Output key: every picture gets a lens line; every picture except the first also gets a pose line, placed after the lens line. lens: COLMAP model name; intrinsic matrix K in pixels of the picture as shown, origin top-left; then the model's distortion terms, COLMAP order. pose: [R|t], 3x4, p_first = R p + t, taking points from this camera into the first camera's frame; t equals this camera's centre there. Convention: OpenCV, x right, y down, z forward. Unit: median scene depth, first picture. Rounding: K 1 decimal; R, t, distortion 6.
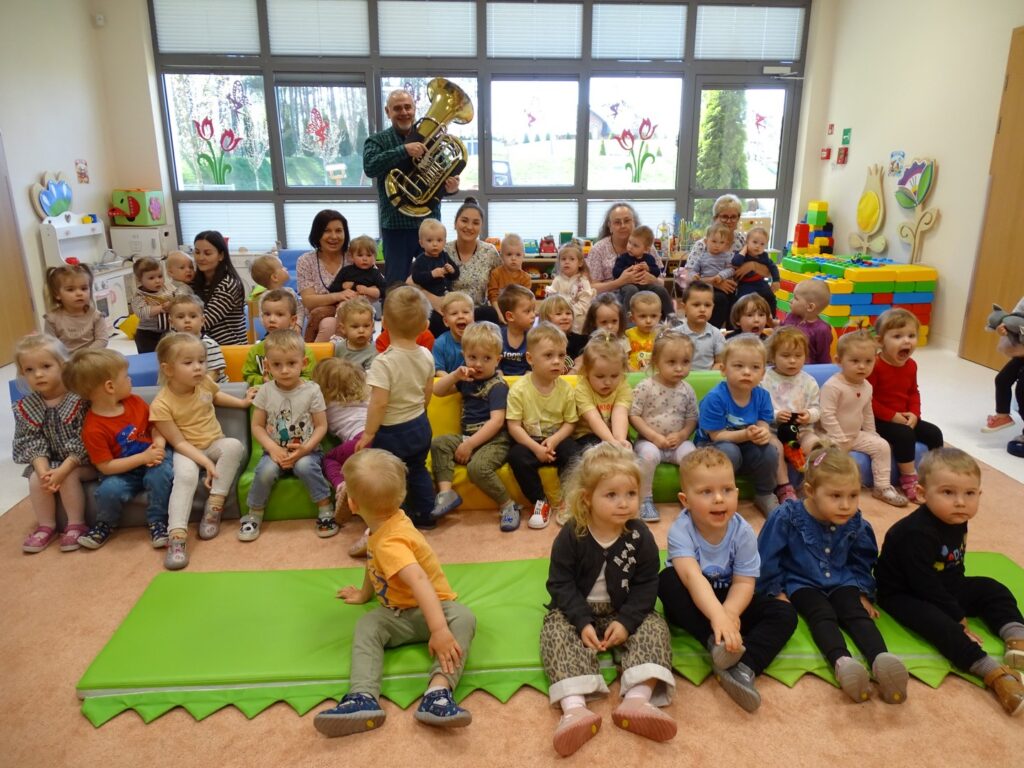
lens RADIAL K [[765.7, 0, 525.7], [0, 765.7, 380.2], [0, 0, 1]] dist [-0.004823, 0.049011]
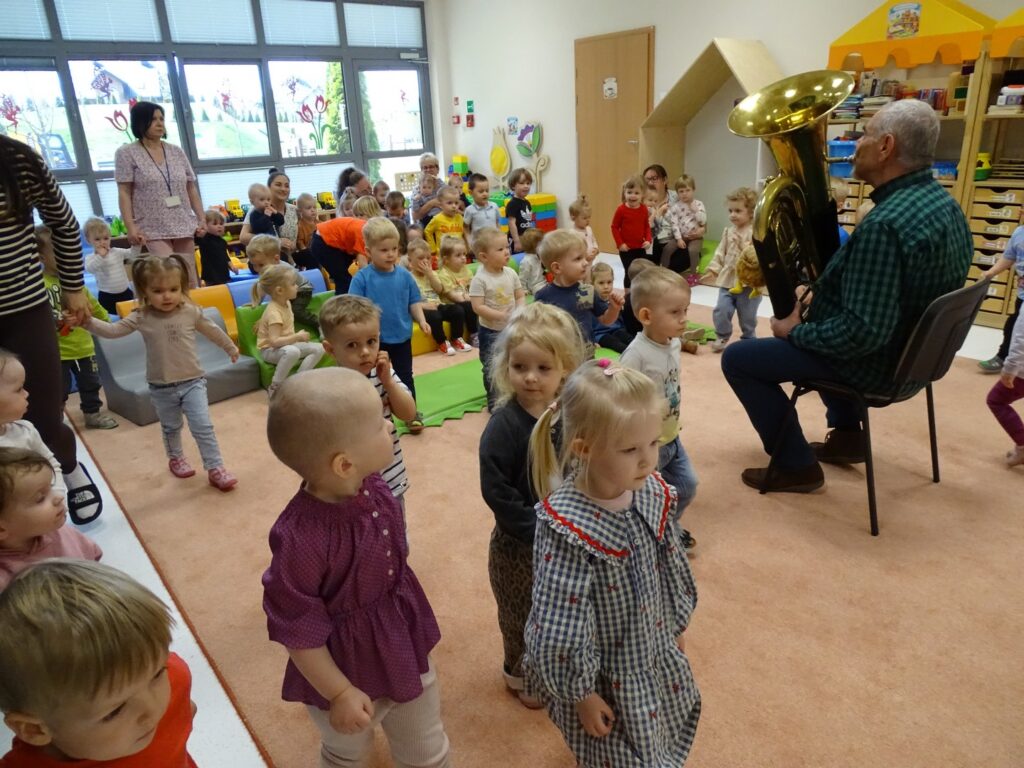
lens RADIAL K [[714.0, 0, 512.0], [0, 714.0, 384.0], [0, 0, 1]] dist [0.003514, -0.002827]
pose [[0.853268, -0.213449, 0.475786, -0.244040], [0.179245, 0.976849, 0.116782, 0.034605], [-0.489698, -0.014365, 0.871774, -0.170261]]
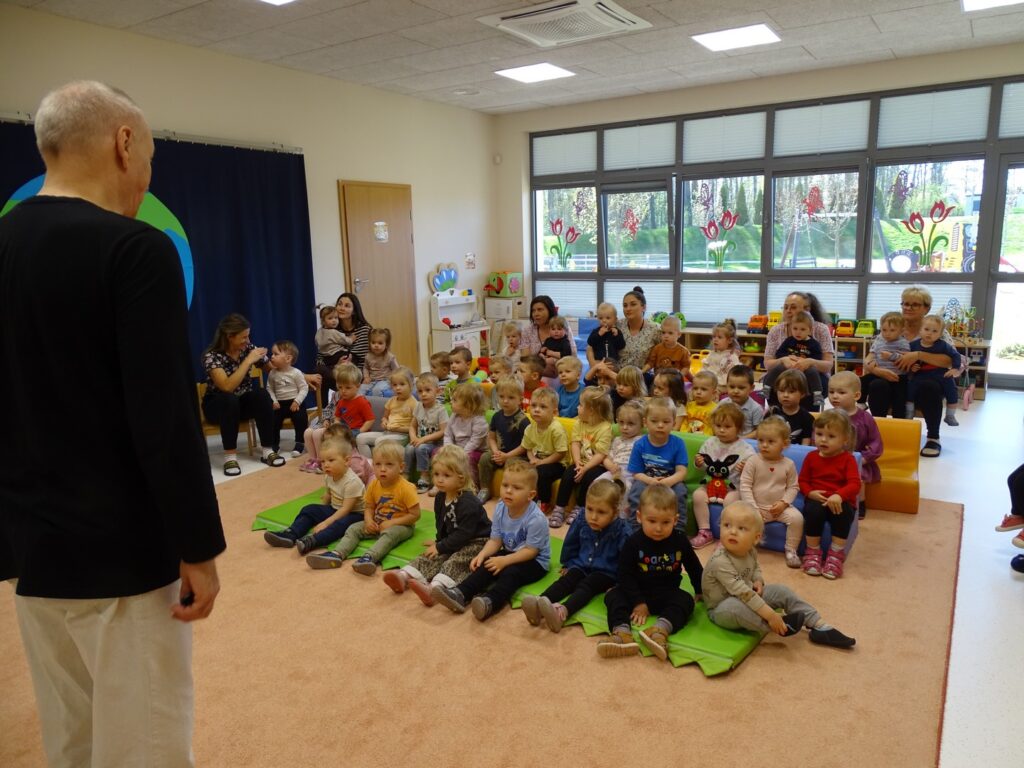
lens RADIAL K [[714.0, 0, 512.0], [0, 714.0, 384.0], [0, 0, 1]] dist [0.003514, -0.002827]
pose [[0.818902, 0.091370, -0.566614, 0.275380], [-0.131330, 0.990884, -0.030019, -0.004673], [0.558706, 0.098997, 0.823436, -0.061705]]
